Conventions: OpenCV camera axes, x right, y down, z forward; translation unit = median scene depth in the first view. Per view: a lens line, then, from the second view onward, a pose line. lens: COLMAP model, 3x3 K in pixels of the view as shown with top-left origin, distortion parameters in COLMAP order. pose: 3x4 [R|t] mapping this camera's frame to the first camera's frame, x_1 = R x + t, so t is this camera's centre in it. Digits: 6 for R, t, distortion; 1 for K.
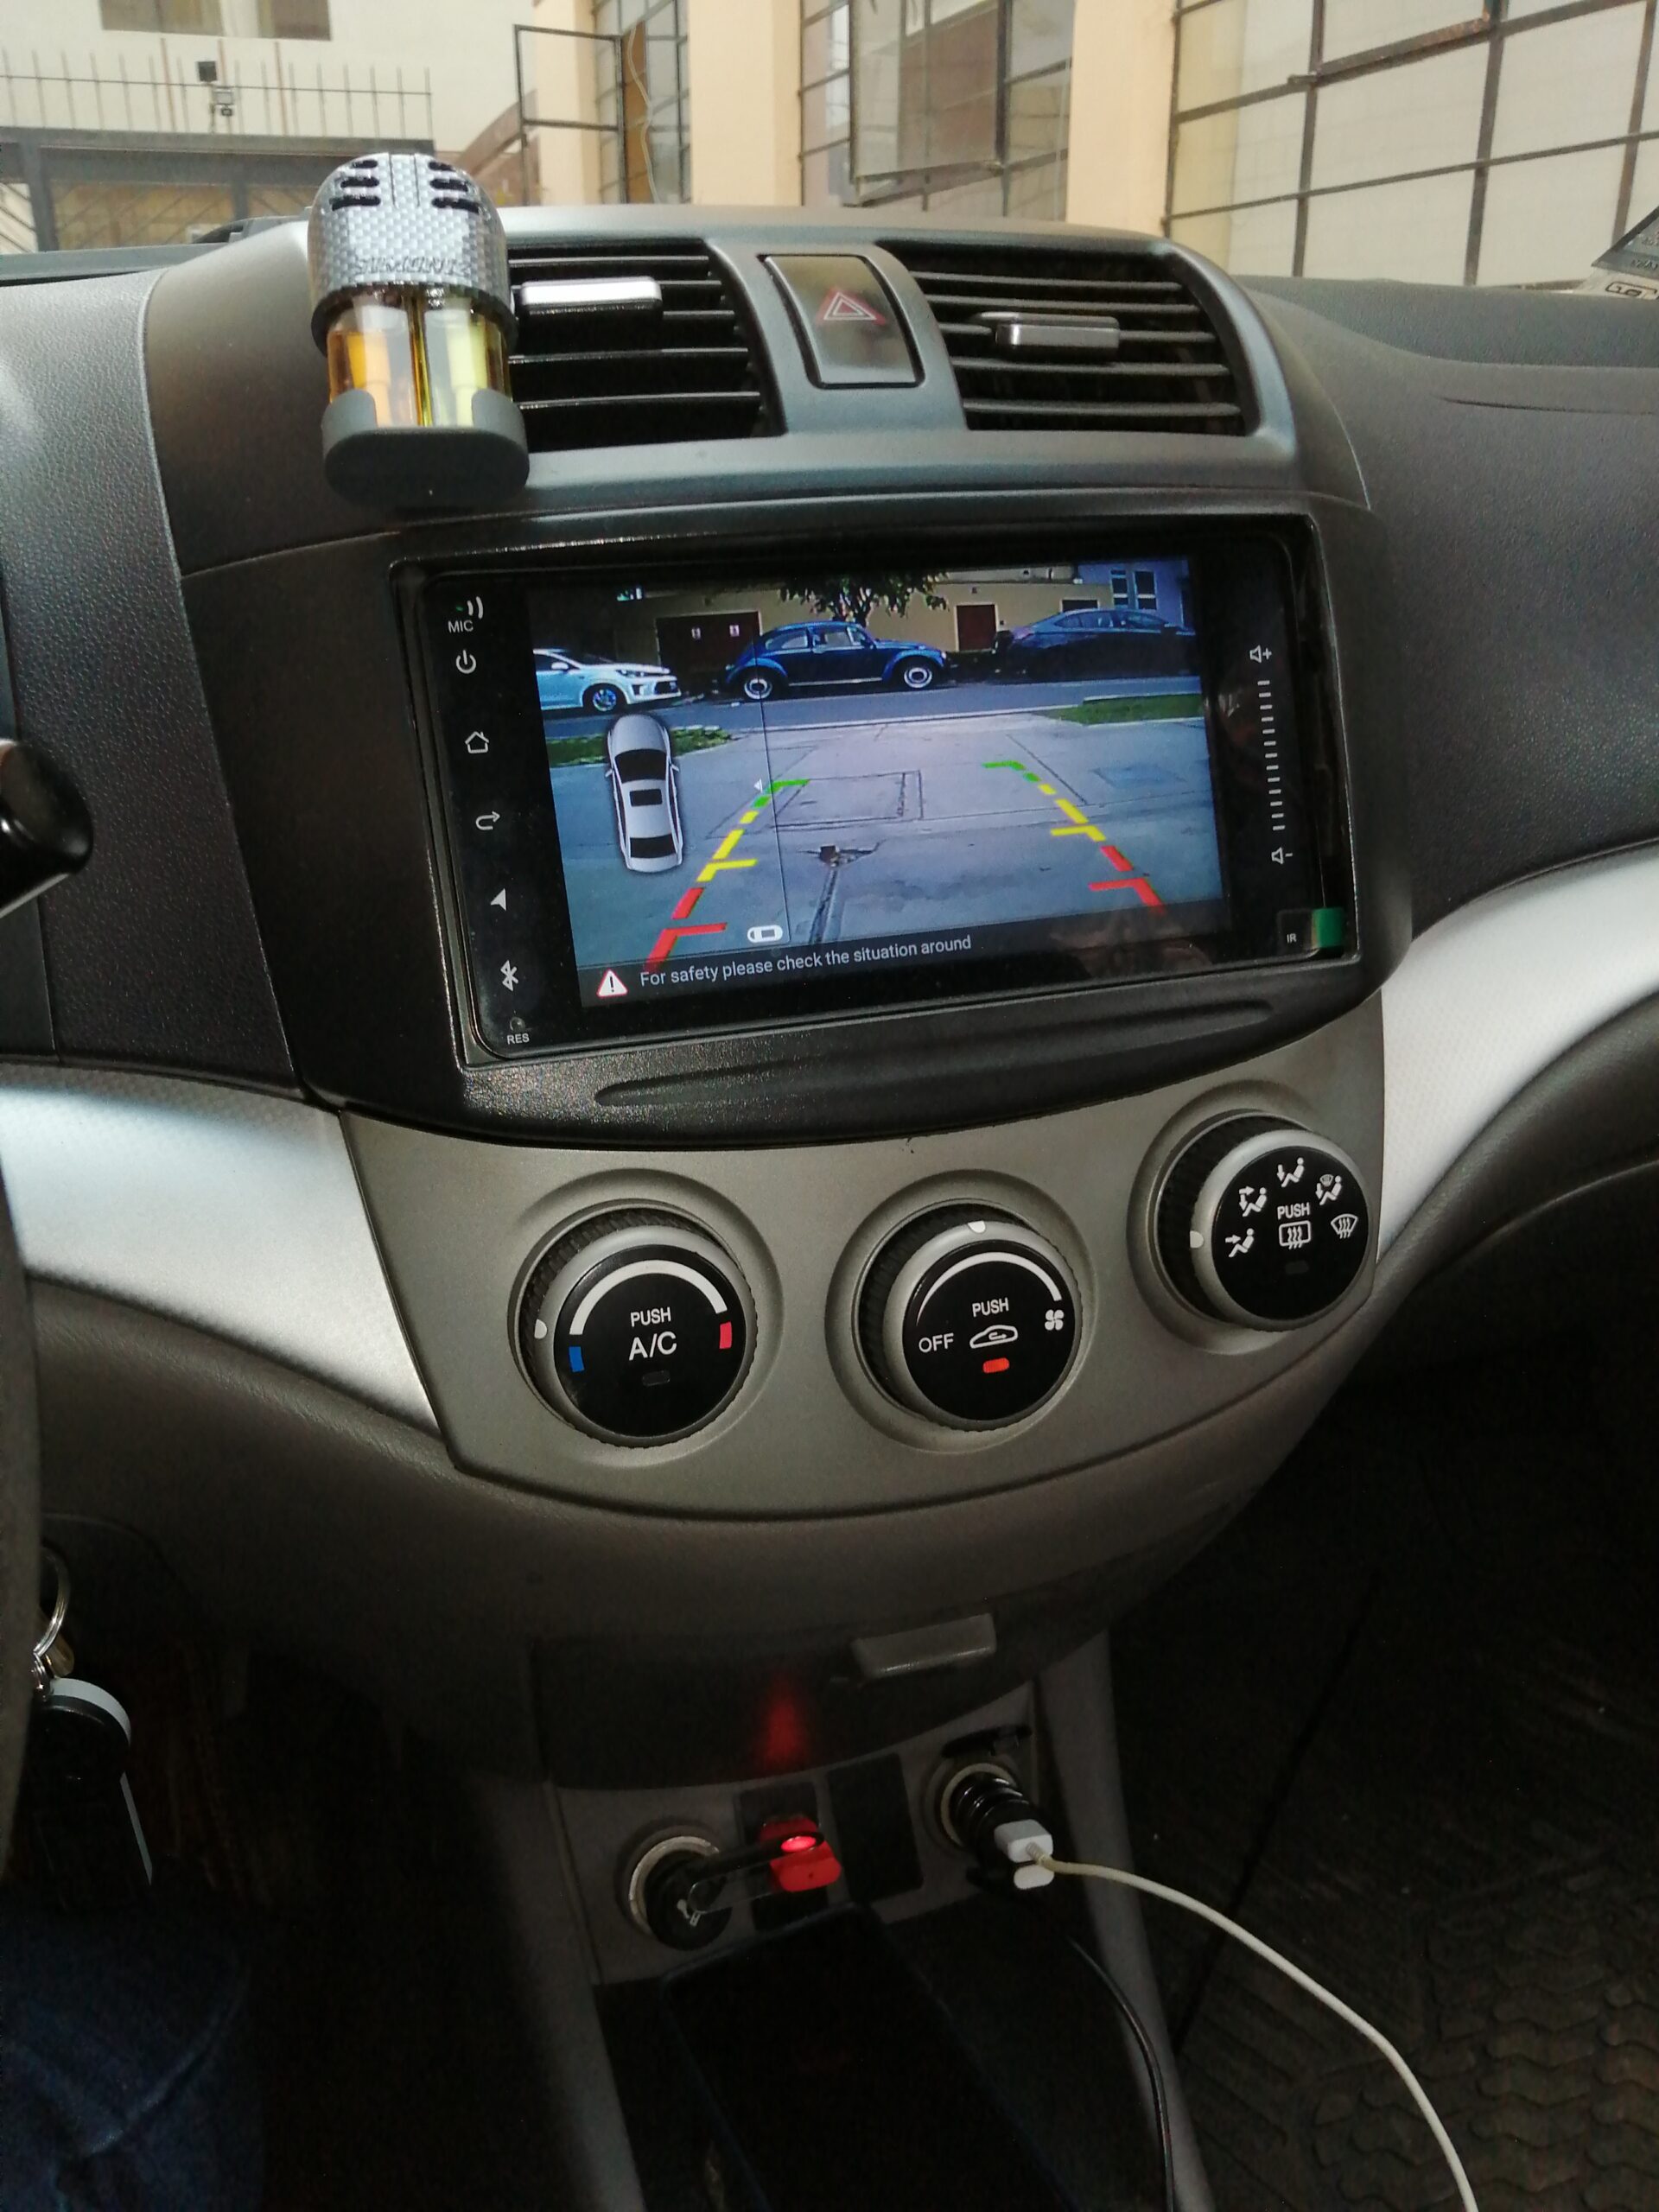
lens RADIAL K [[1792.9, 0, 829.5], [0, 1792.9, 1100.0], [0, 0, 1]] dist [-0.002049, -0.018386]
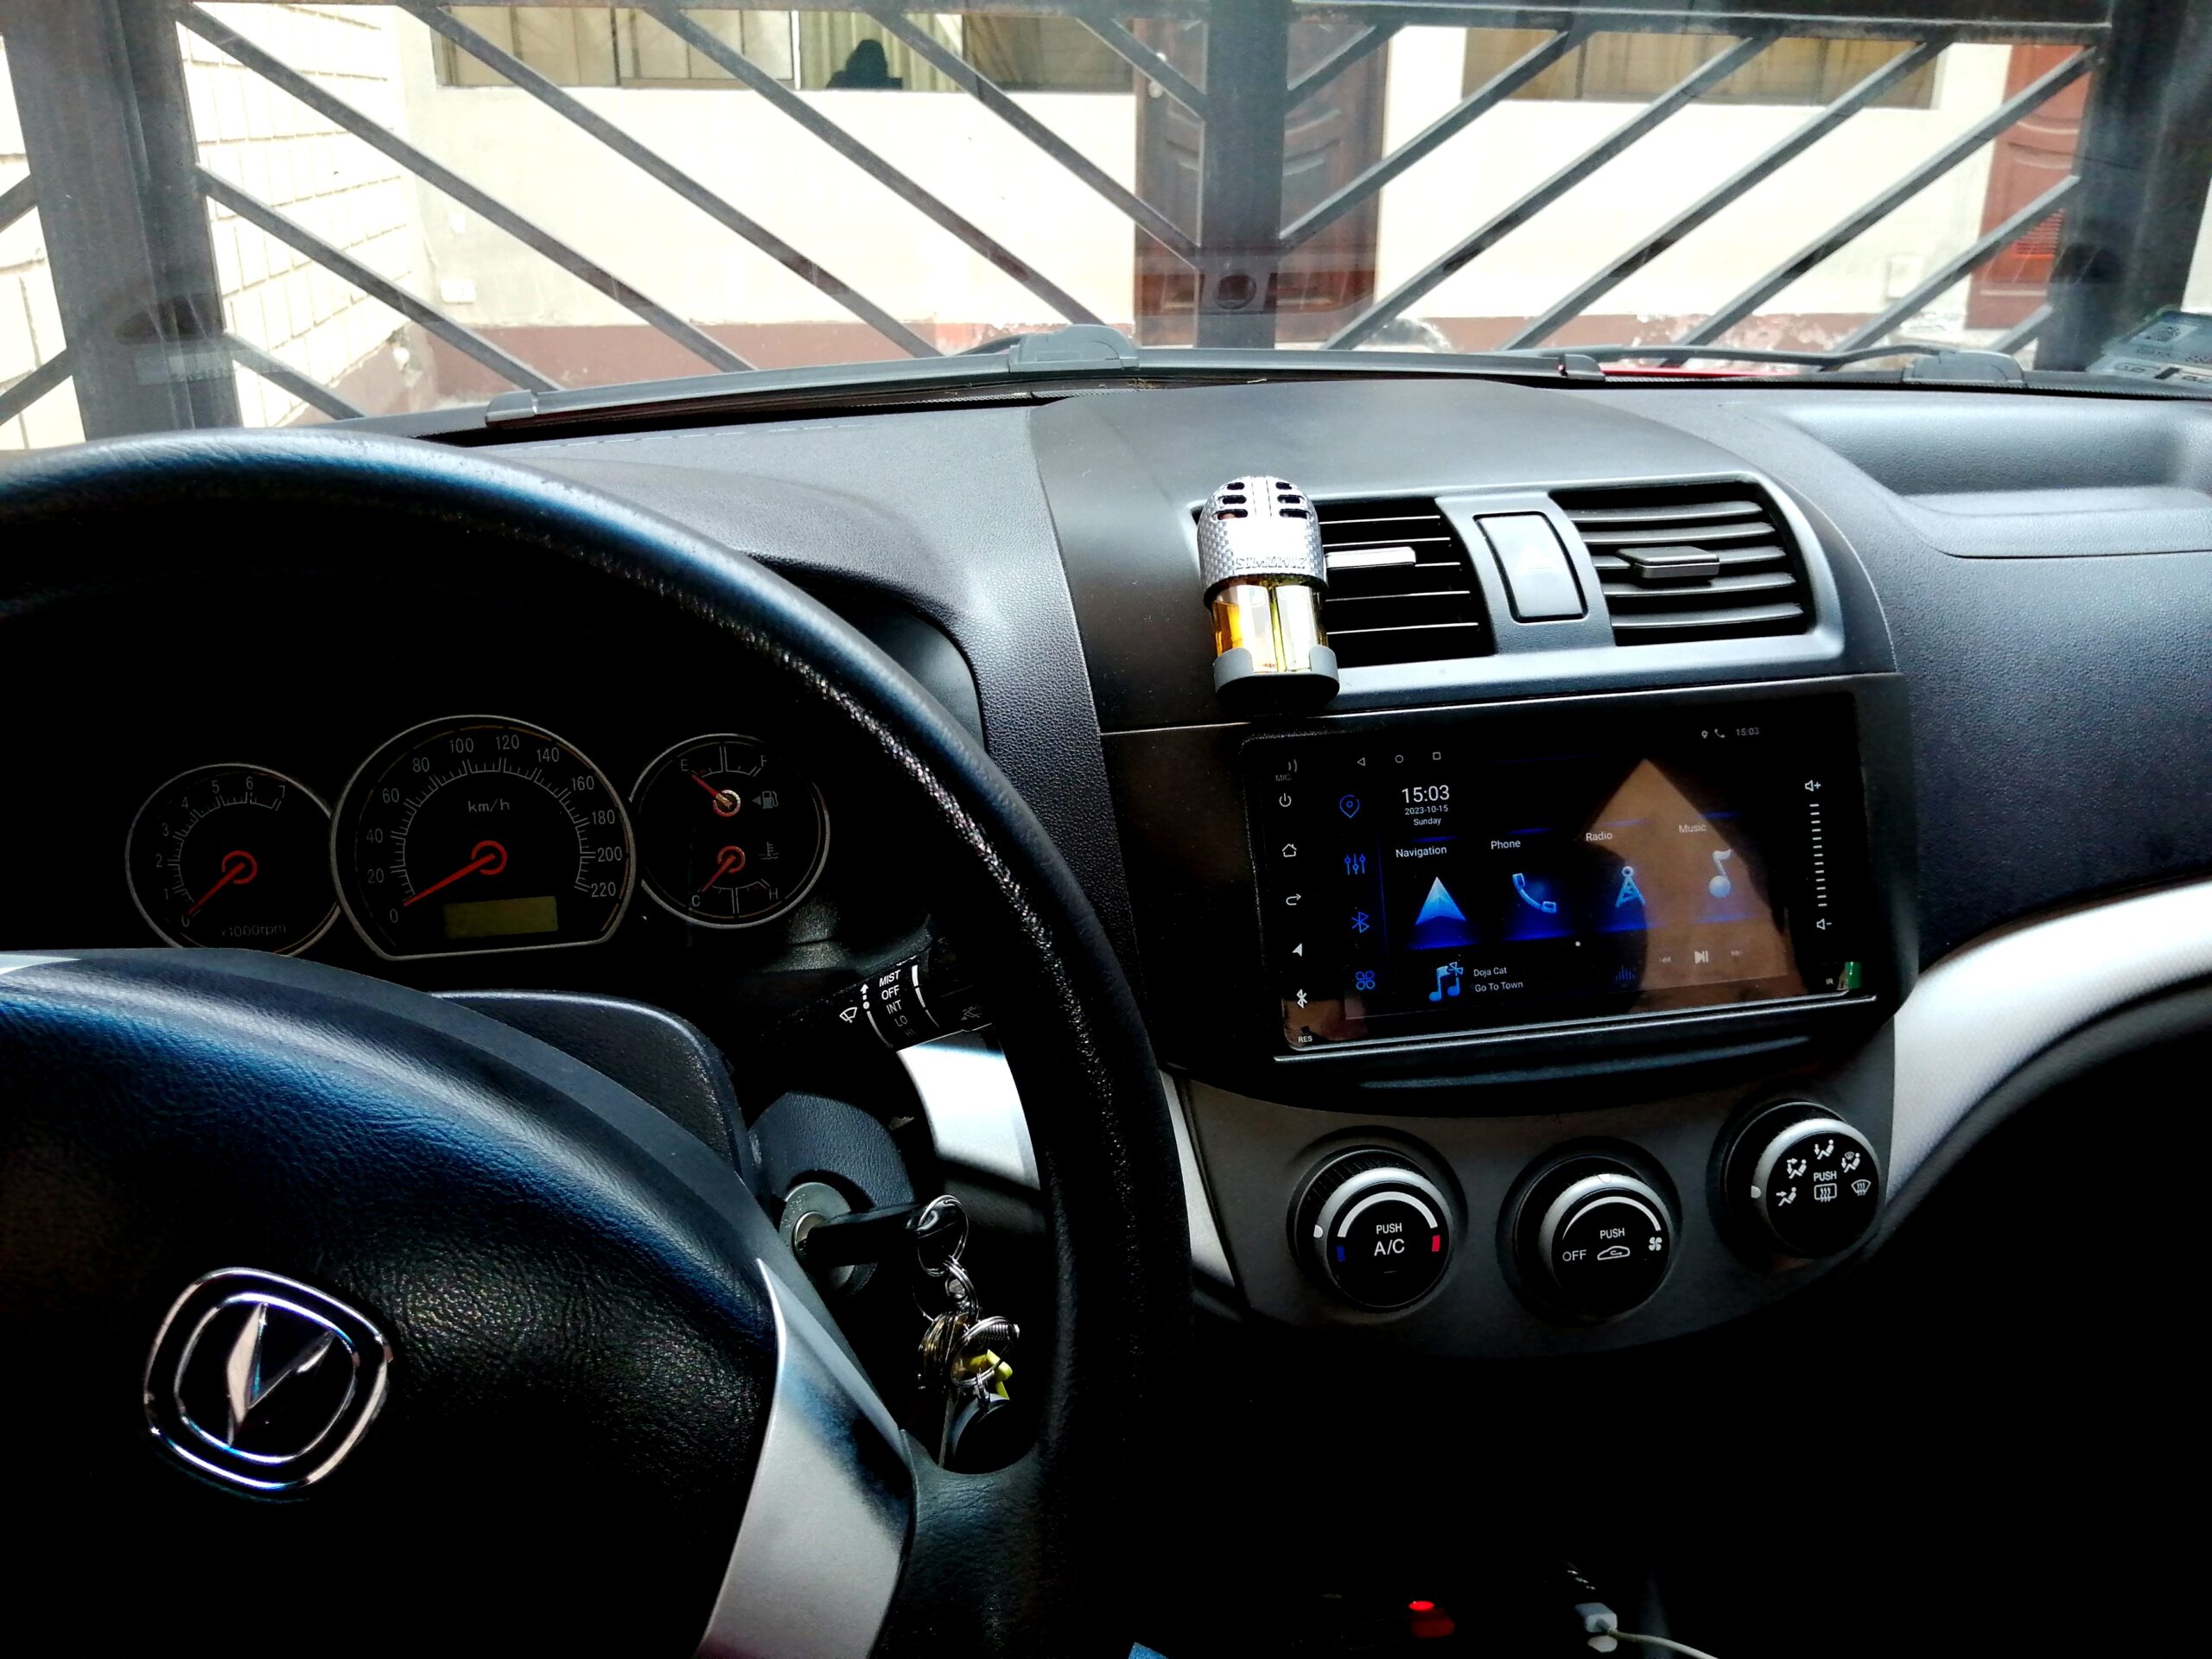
lens RADIAL K [[1792.9, 0, 1101.5], [0, 1792.9, 837.4], [0, 0, 1]] dist [-0.002049, -0.018386]
pose [[0.991302, 0.038332, -0.125898, -0.149850], [-0.042846, 0.998525, -0.033338, -0.139345], [0.124435, 0.038442, 0.991483, -0.520571]]
